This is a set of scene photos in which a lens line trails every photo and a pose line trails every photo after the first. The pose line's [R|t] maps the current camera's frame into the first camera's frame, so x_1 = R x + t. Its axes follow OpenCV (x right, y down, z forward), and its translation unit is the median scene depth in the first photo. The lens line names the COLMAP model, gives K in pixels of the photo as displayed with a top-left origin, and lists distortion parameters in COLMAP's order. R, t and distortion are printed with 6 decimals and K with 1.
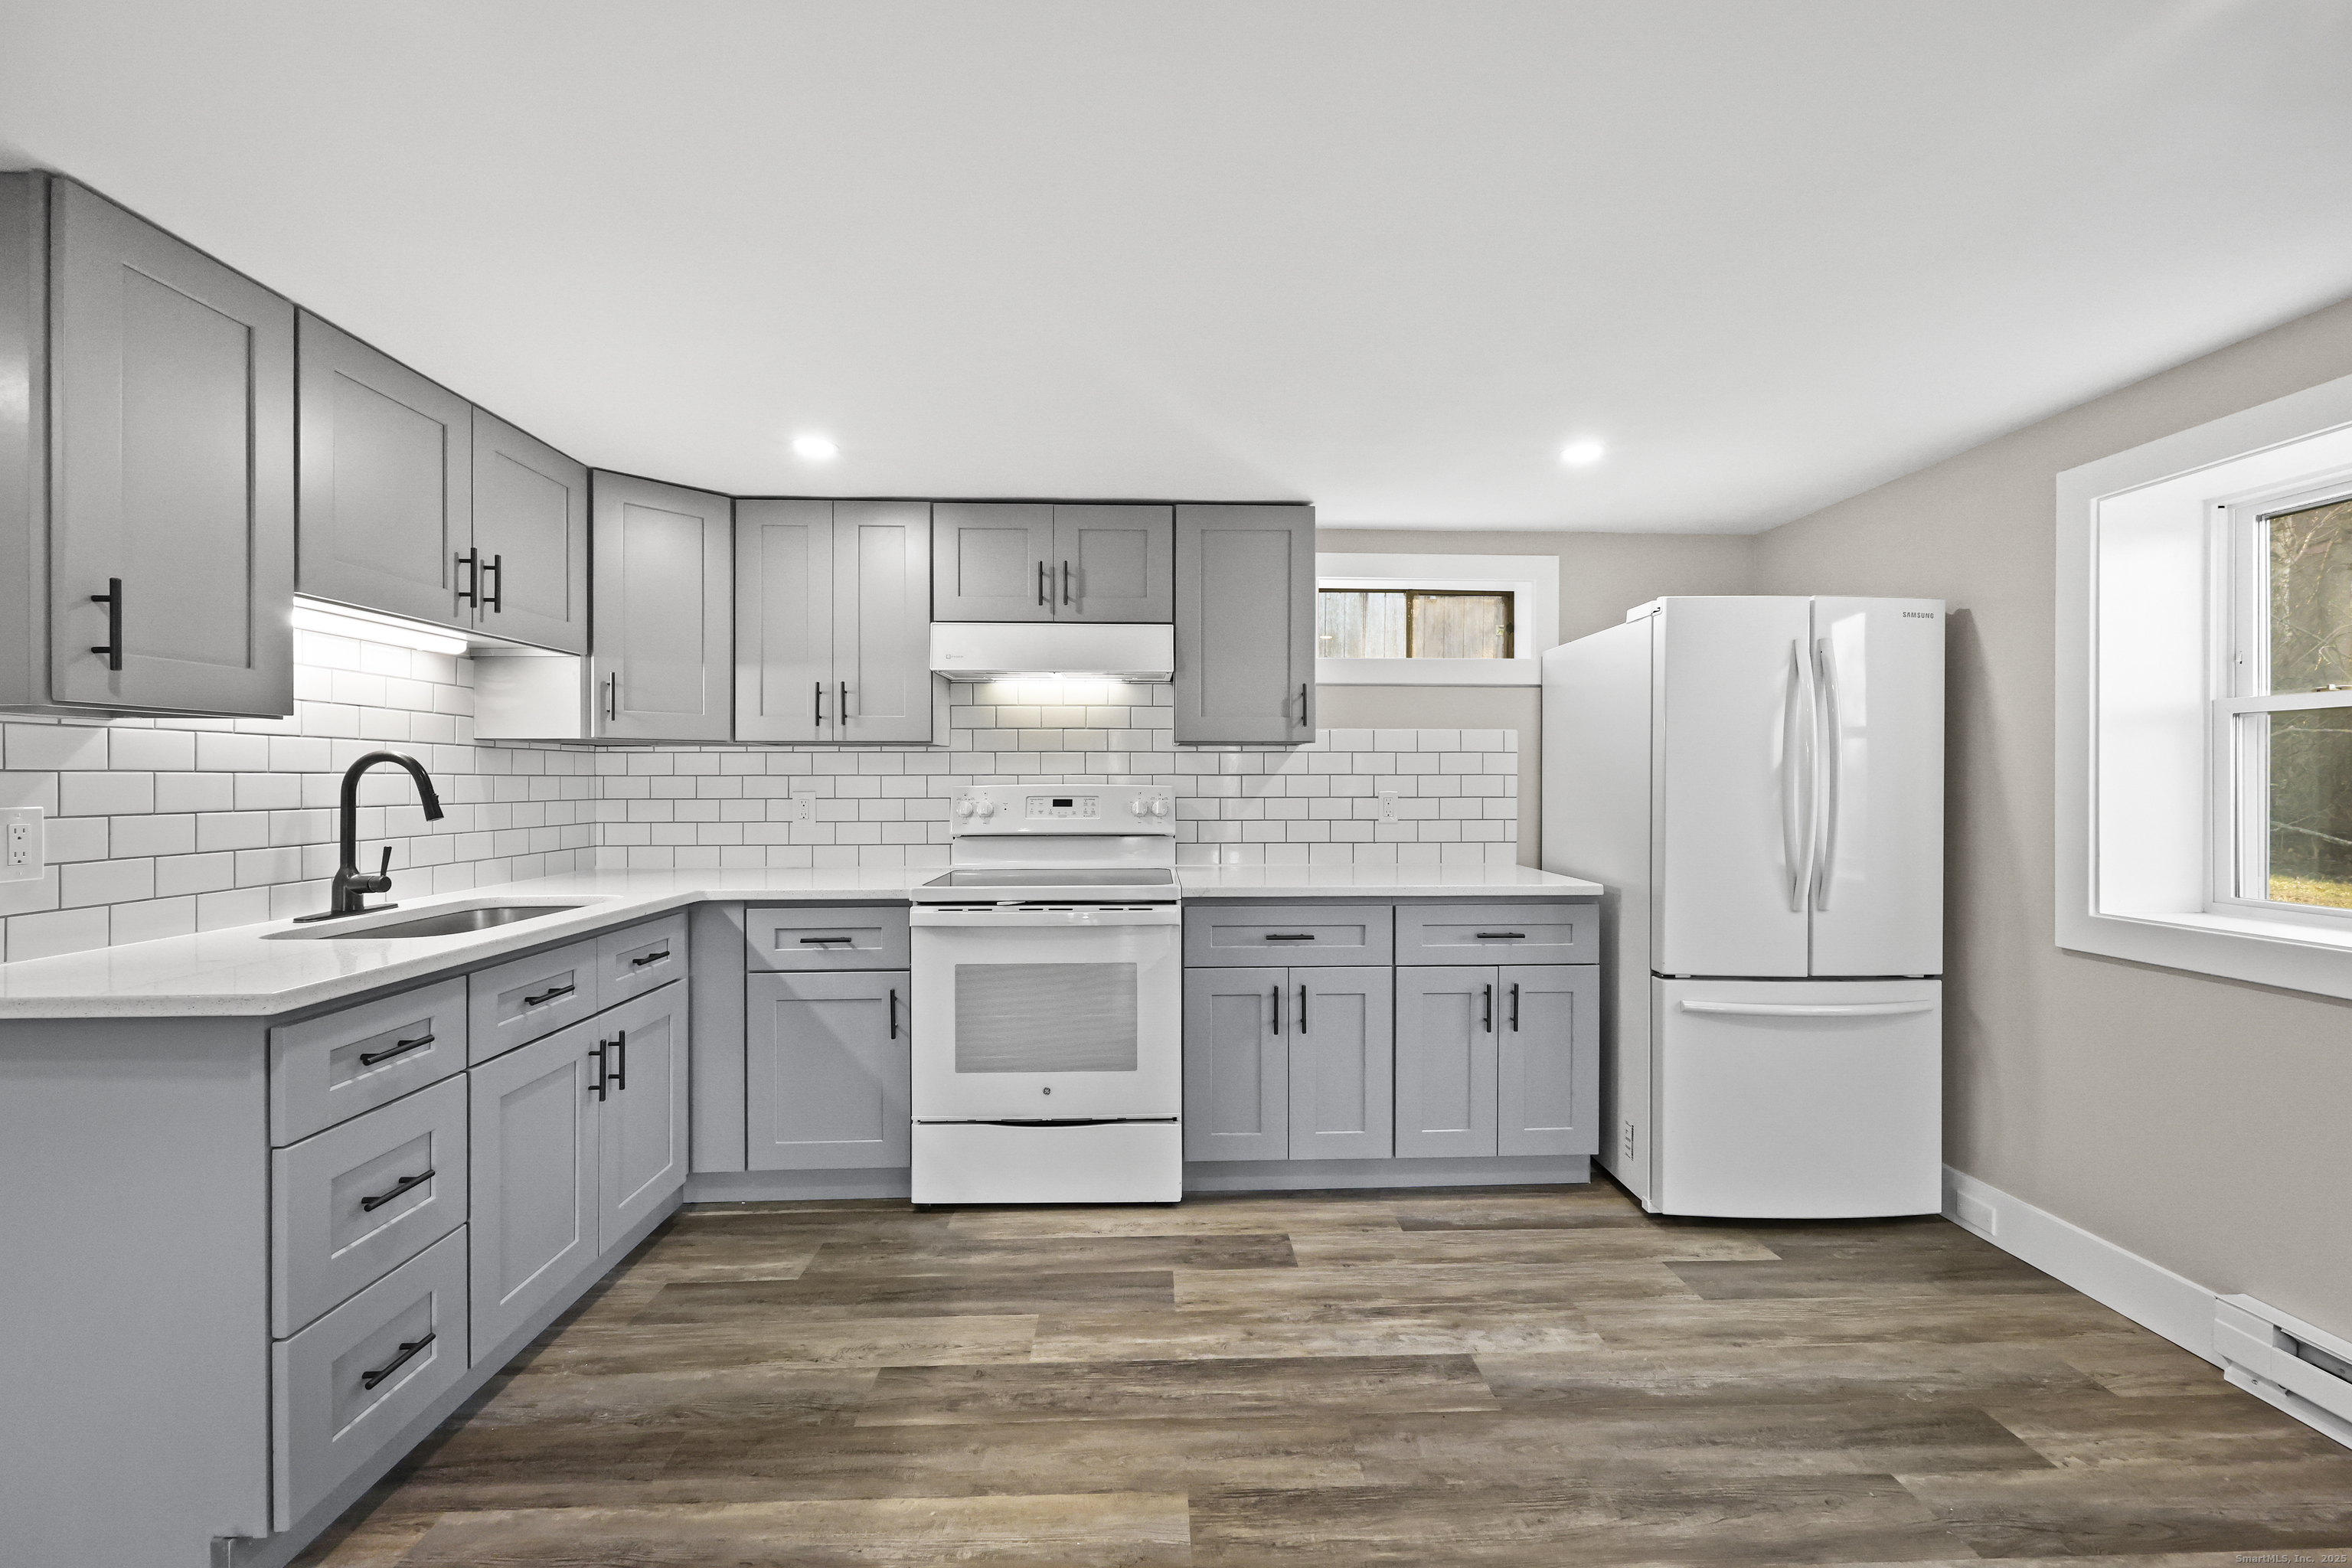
lens RADIAL K [[950.6, 0, 1184.4], [0, 950.6, 784.3], [0, 0, 1]] dist [0.001391, 0.000246]
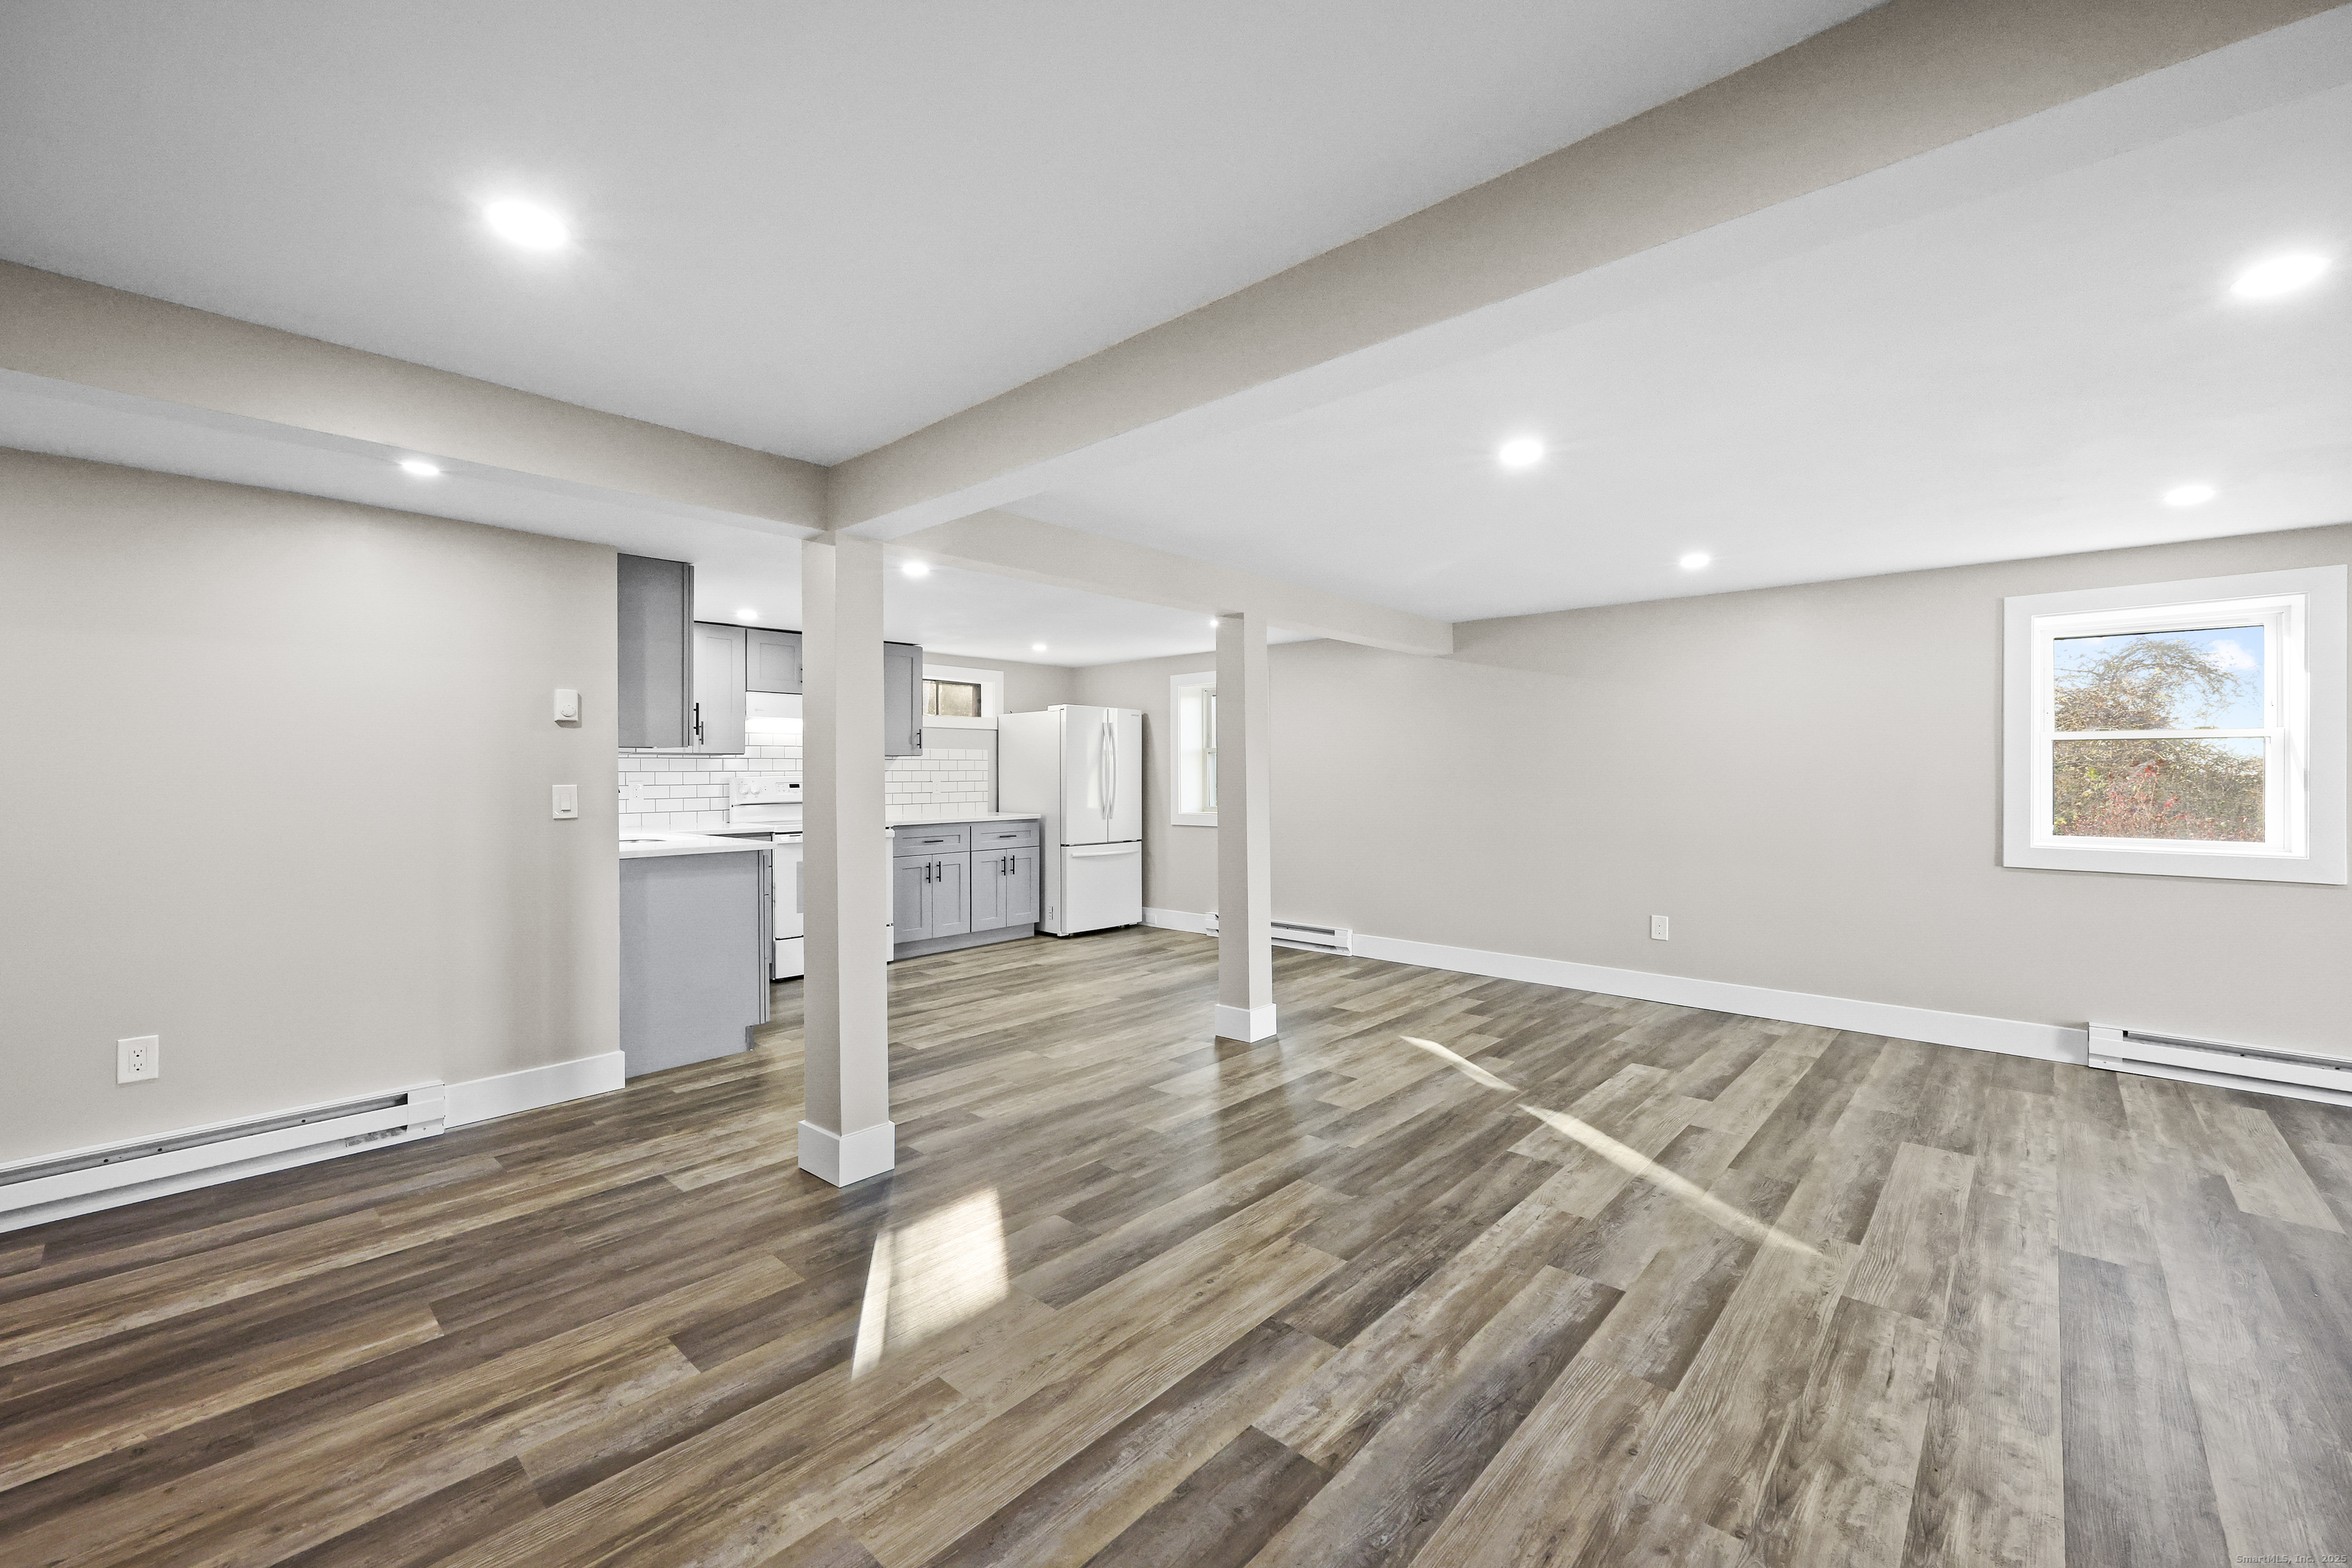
lens RADIAL K [[950.0, 0, 1185.4], [0, 950.0, 779.3], [0, 0, 1]] dist [0.000103, 0.000129]
pose [[0.701466, -0.007748, 0.712660, -1.138337], [0.005540, 0.999970, 0.005419, 0.000245], [-0.712681, 0.000147, 0.701488, -1.093786]]
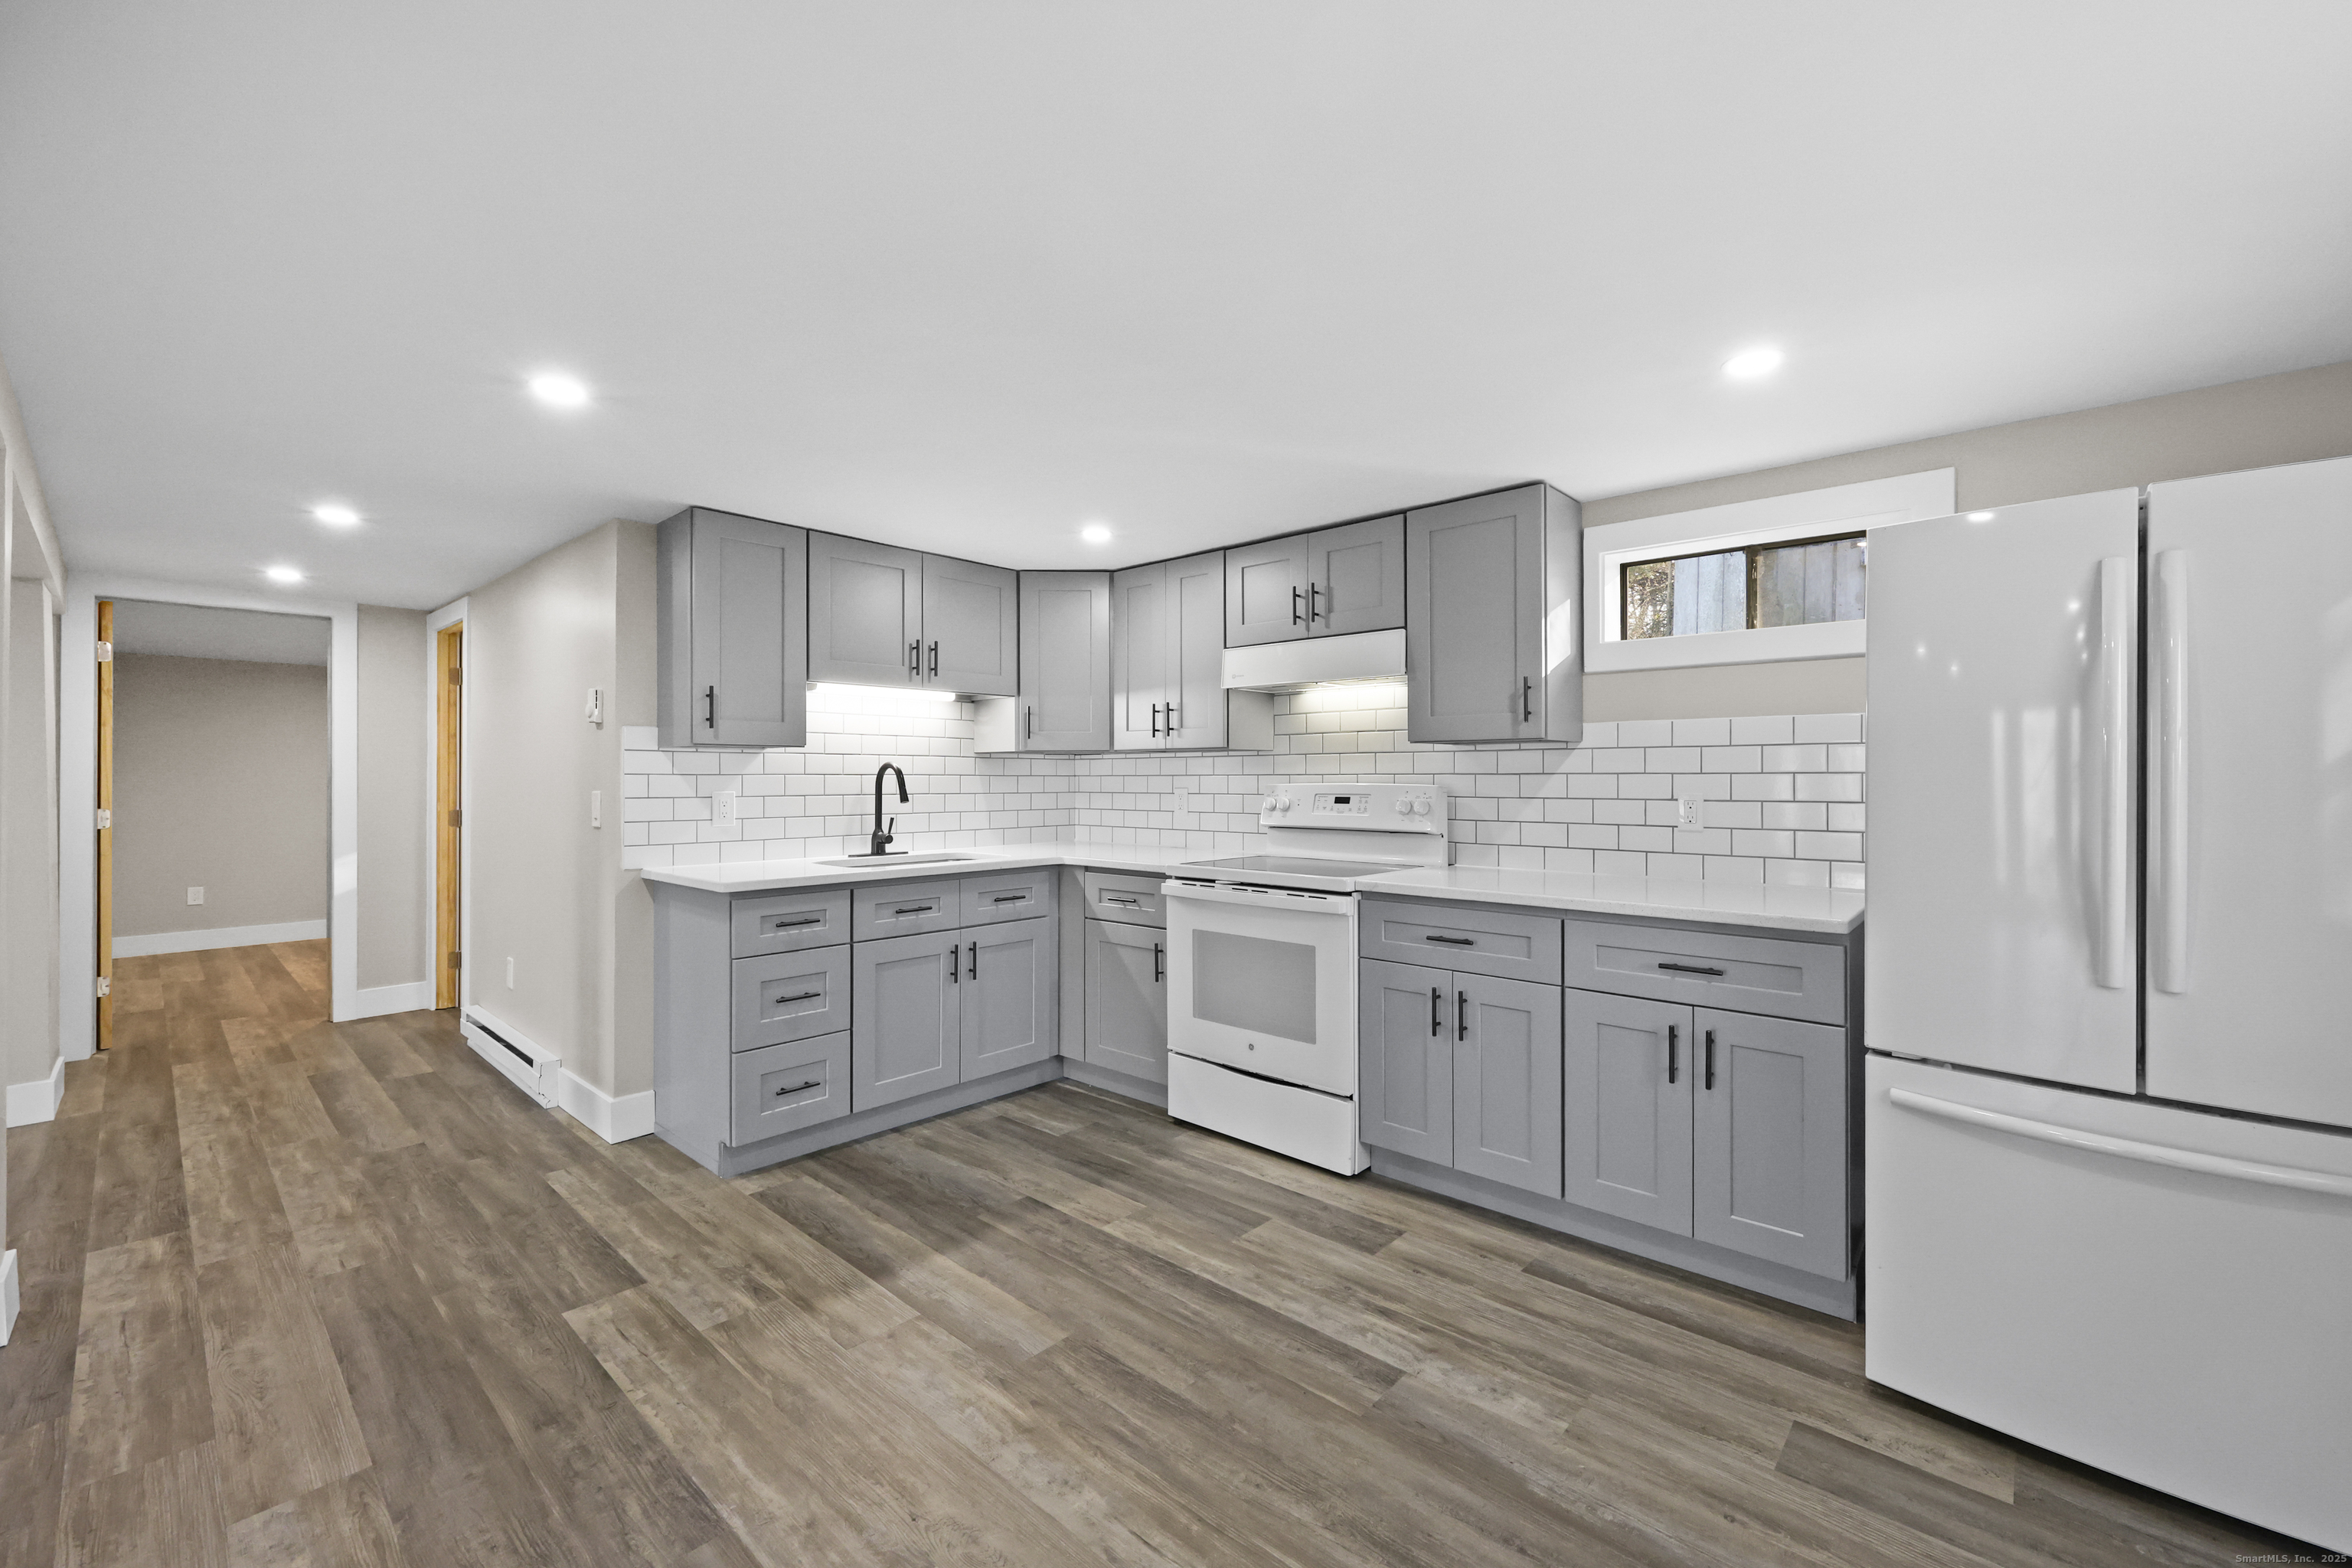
lens RADIAL K [[950.0, 0, 1185.4], [0, 950.0, 779.3], [0, 0, 1]] dist [0.000103, 0.000129]
pose [[0.717474, 0.001135, -0.696584, 0.610751], [-0.003596, 0.999991, -0.002074, -0.001910], [0.696576, 0.003993, 0.717472, 0.110088]]
